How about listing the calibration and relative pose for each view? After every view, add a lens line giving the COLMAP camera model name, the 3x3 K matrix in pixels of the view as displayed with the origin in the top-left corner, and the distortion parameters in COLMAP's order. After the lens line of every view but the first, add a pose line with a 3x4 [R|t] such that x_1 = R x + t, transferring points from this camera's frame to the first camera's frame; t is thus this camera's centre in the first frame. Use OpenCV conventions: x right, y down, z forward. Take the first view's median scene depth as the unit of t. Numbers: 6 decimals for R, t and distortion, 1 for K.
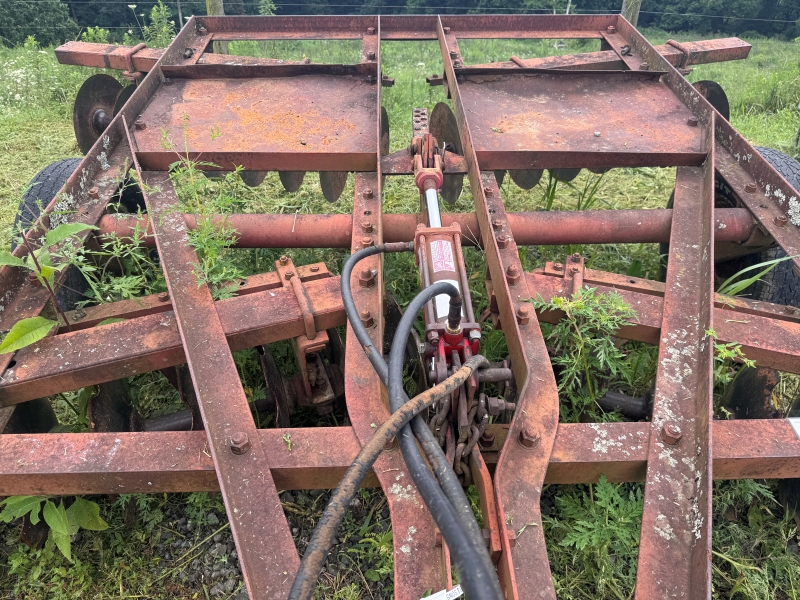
lens RADIAL K [[565.6, 0, 400.7], [0, 565.6, 296.2], [0, 0, 1]] dist [0.023239, -0.030752]
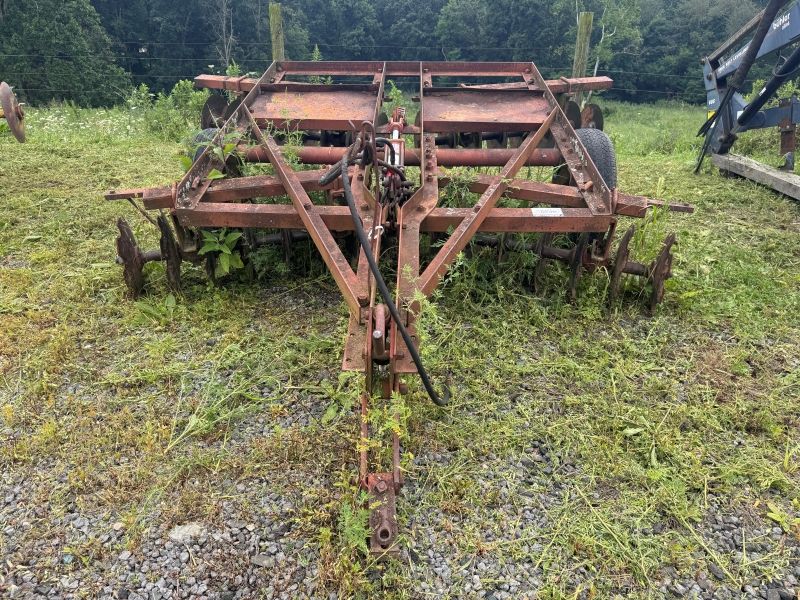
lens RADIAL K [[565.6, 0, 399.3], [0, 565.6, 302.6], [0, 0, 1]] dist [0.023239, -0.030752]
pose [[0.998319, 0.027666, -0.050920, 0.210274], [-0.032515, 0.994753, -0.097006, 0.712144], [0.047969, 0.098499, 0.993980, -1.125187]]
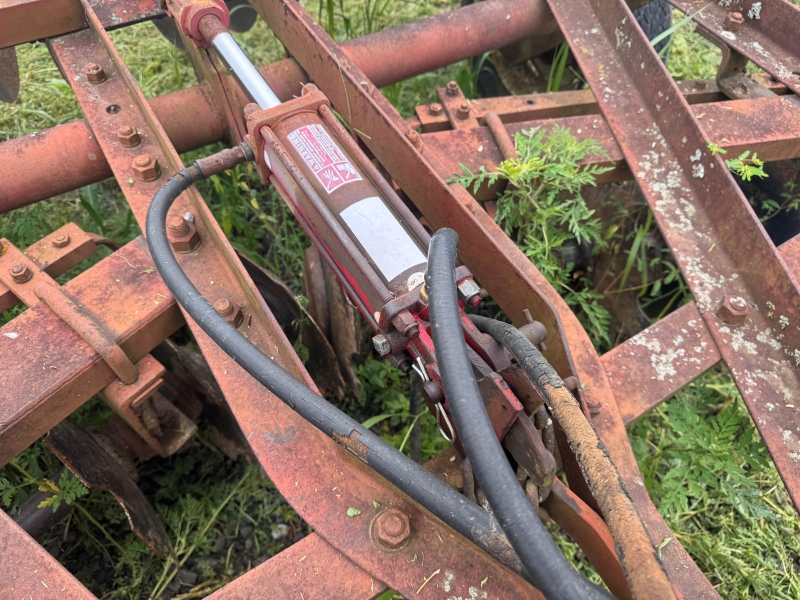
lens RADIAL K [[565.6, 0, 397.8], [0, 565.6, 297.4], [0, 0, 1]] dist [0.023239, -0.030752]
pose [[0.859329, -0.391984, 0.328484, -0.087834], [0.288560, 0.901914, 0.321380, -0.095066], [-0.422240, -0.181384, 0.888152, 0.432411]]
